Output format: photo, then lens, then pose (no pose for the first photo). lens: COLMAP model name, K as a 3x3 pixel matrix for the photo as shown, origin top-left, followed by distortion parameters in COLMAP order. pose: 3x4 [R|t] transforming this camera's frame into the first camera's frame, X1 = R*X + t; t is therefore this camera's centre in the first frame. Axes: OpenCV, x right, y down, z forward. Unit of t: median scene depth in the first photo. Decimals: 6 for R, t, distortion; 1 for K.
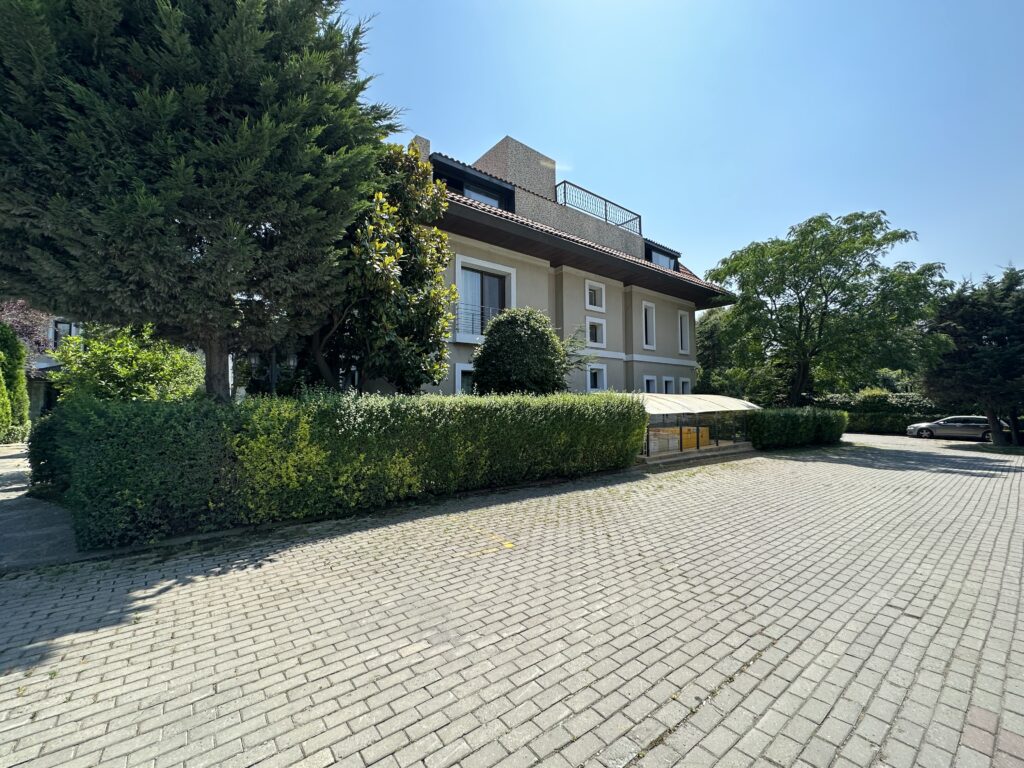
lens RADIAL K [[415.0, 0, 512.0], [0, 415.0, 384.0], [0, 0, 1]] dist [-0.001070, -0.000035]
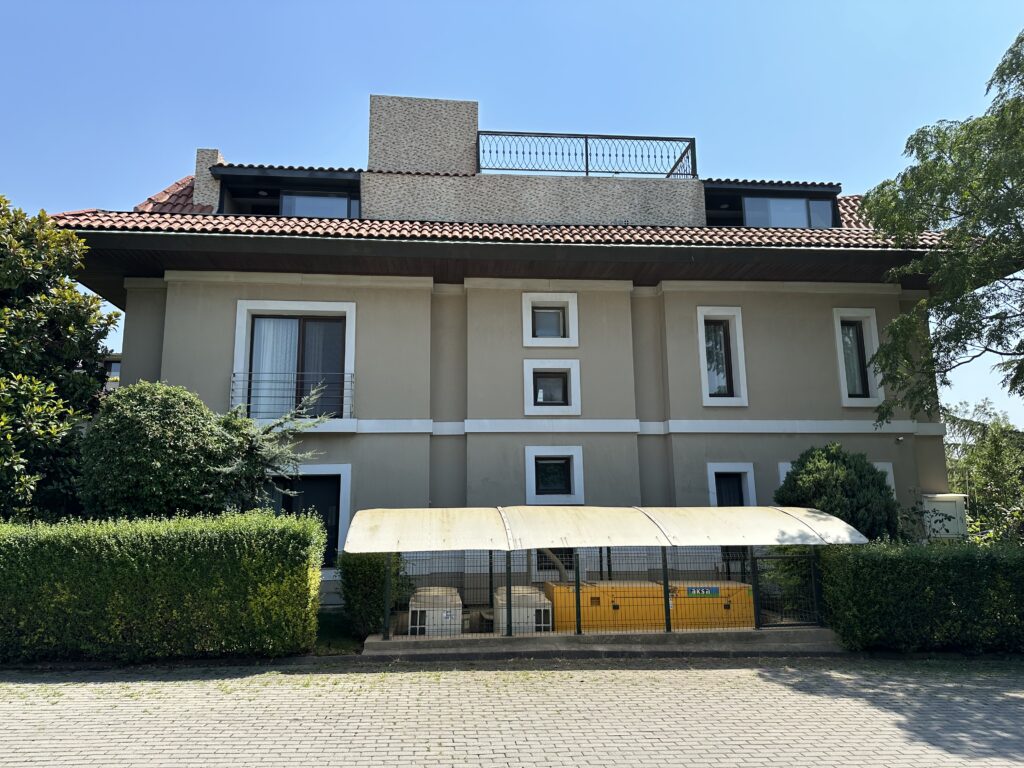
lens RADIAL K [[719.6, 0, 512.0], [0, 719.6, 384.0], [0, 0, 1]] dist [0.068979, -0.001037]
pose [[0.835888, -0.107293, -0.538312, 0.685855], [0.034049, 0.988957, -0.144241, 0.001006], [0.547843, 0.102241, 0.830310, 0.232847]]
